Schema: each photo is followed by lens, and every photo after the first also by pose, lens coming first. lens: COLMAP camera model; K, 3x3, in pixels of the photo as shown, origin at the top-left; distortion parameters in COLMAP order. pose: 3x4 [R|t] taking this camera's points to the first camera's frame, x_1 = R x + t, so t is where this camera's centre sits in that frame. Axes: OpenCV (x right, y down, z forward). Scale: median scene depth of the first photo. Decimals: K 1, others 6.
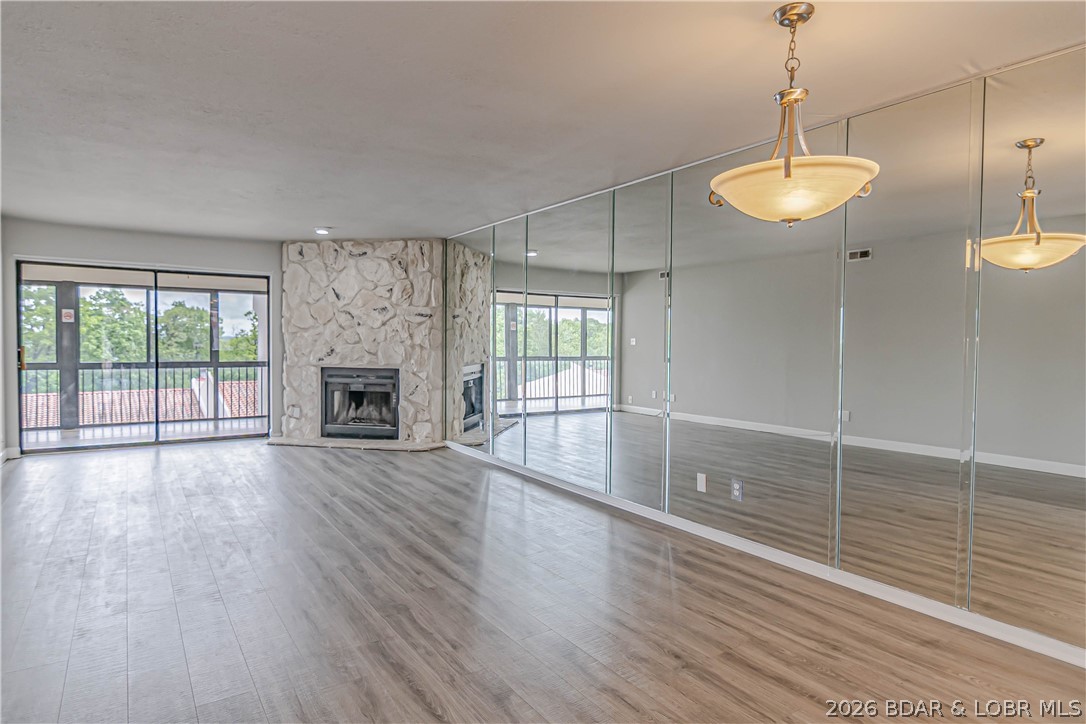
lens RADIAL K [[613.2, 0, 551.3], [0, 613.2, 358.4], [0, 0, 1]] dist [0.005071, -0.016213]
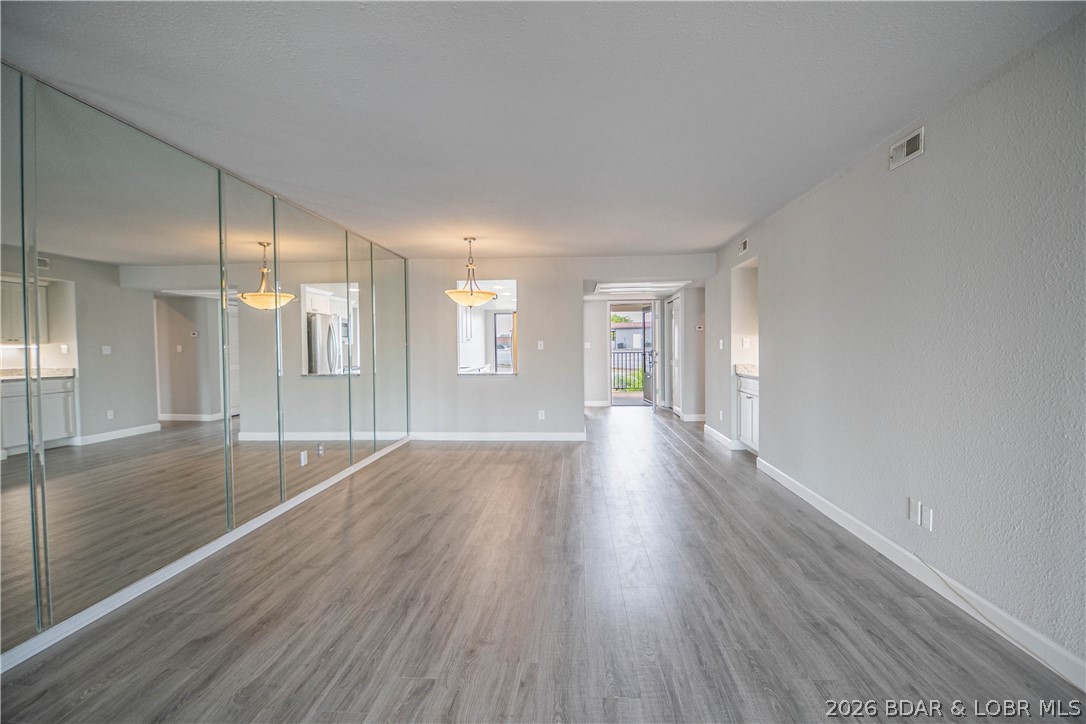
lens RADIAL K [[527.6, 0, 543.0], [0, 527.6, 362.0], [0, 0, 1]] dist [-0.013154, -0.002180]
pose [[-0.786159, -0.019063, 0.617730, -0.534900], [0.021500, 0.998076, 0.058162, -0.034093], [-0.617650, 0.059005, -0.784236, 0.999228]]
